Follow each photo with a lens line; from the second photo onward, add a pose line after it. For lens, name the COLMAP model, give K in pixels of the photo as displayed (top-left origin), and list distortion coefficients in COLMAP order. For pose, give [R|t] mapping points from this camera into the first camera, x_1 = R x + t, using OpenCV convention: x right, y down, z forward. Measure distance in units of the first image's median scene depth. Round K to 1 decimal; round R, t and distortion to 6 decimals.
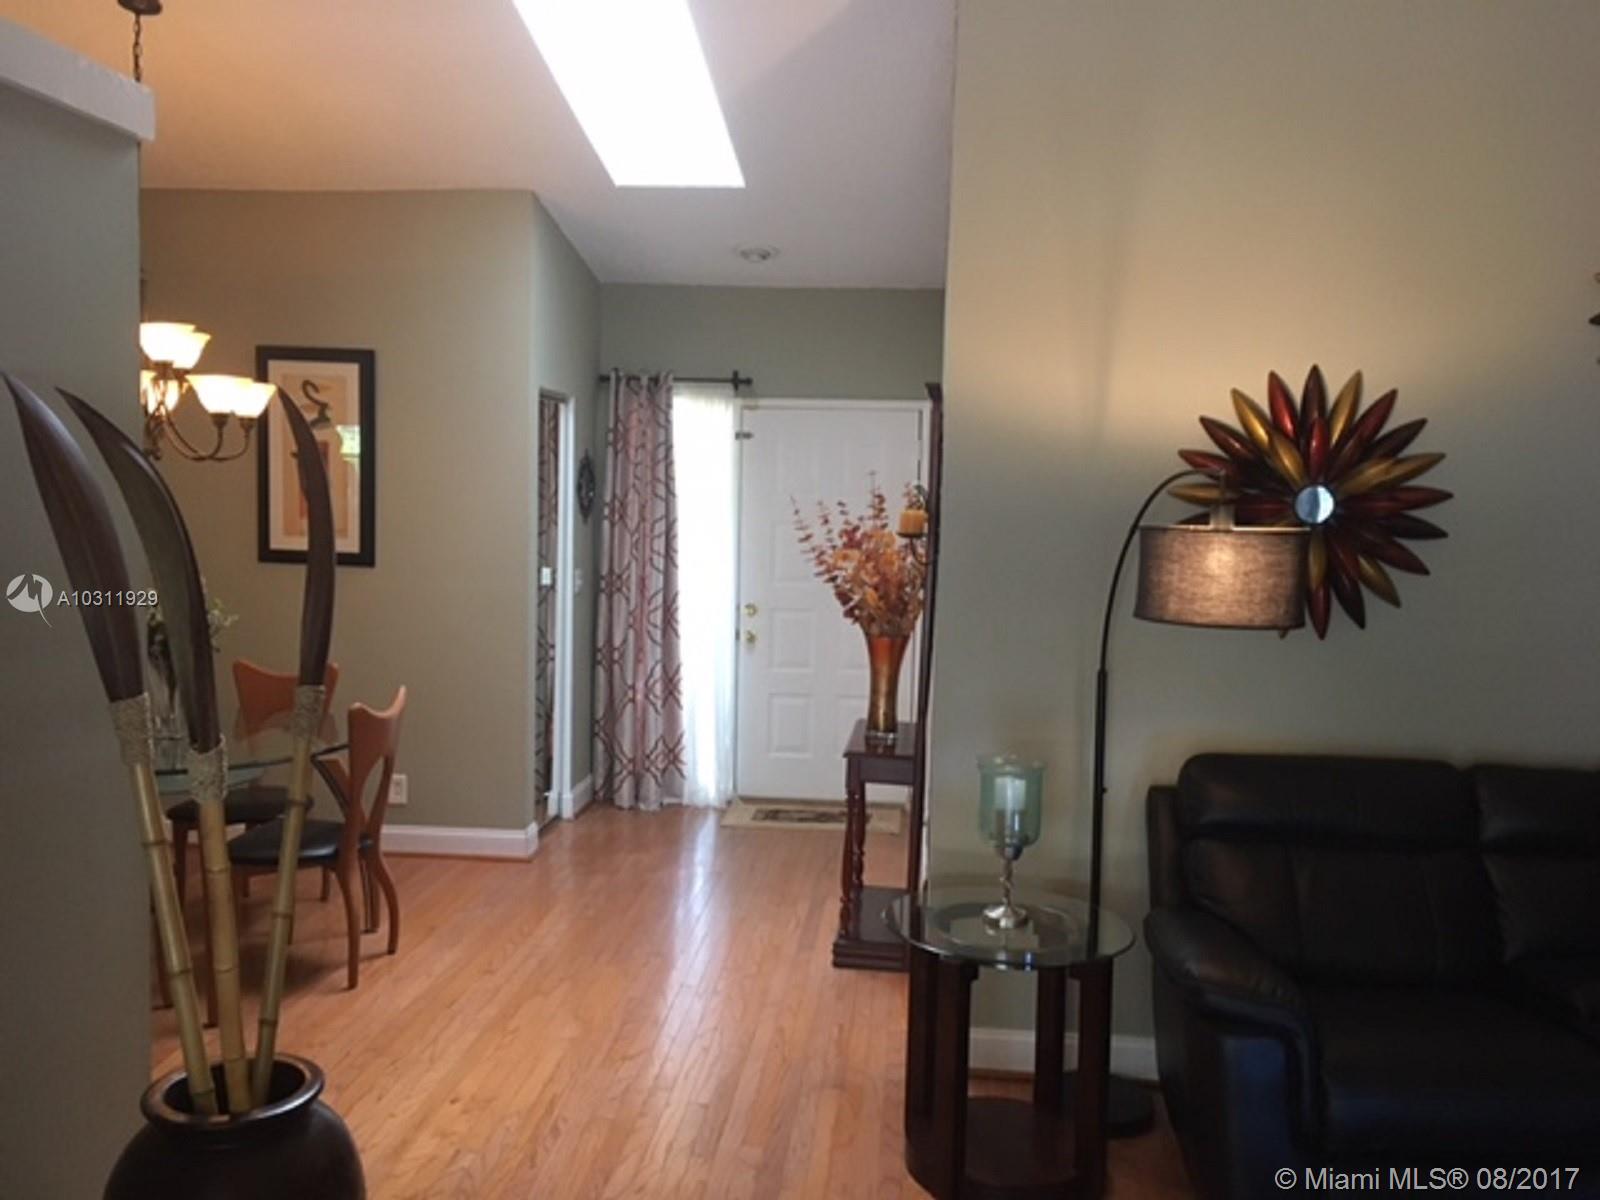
lens RADIAL K [[1370.5, 0, 798.8], [0, 1370.5, 598.3], [0, 0, 1]] dist [0.068462, -0.080097]
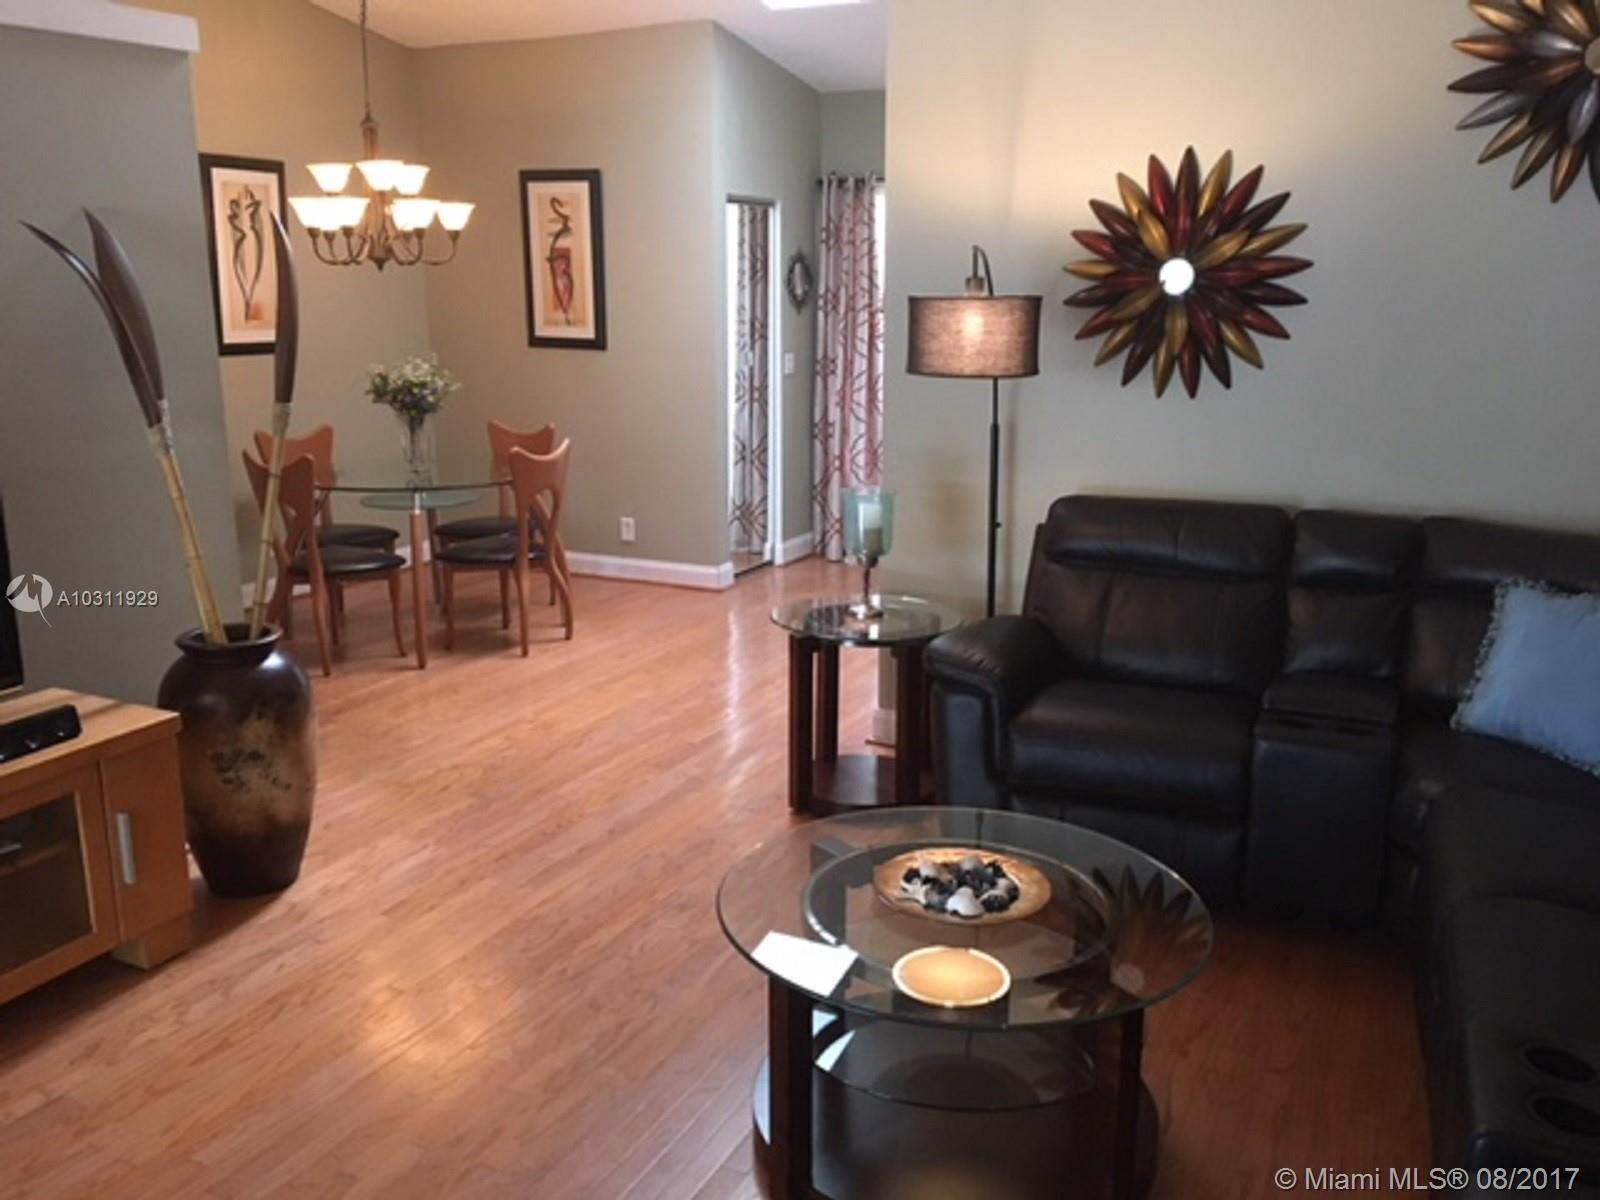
lens RADIAL K [[1370.5, 0, 796.1], [0, 1370.5, 601.0], [0, 0, 1]] dist [0.068462, -0.080097]
pose [[0.932274, 0.059013, -0.356908, 0.381992], [-0.007698, 0.989618, 0.143519, 0.026763], [0.361672, -0.131051, 0.923049, -0.142982]]
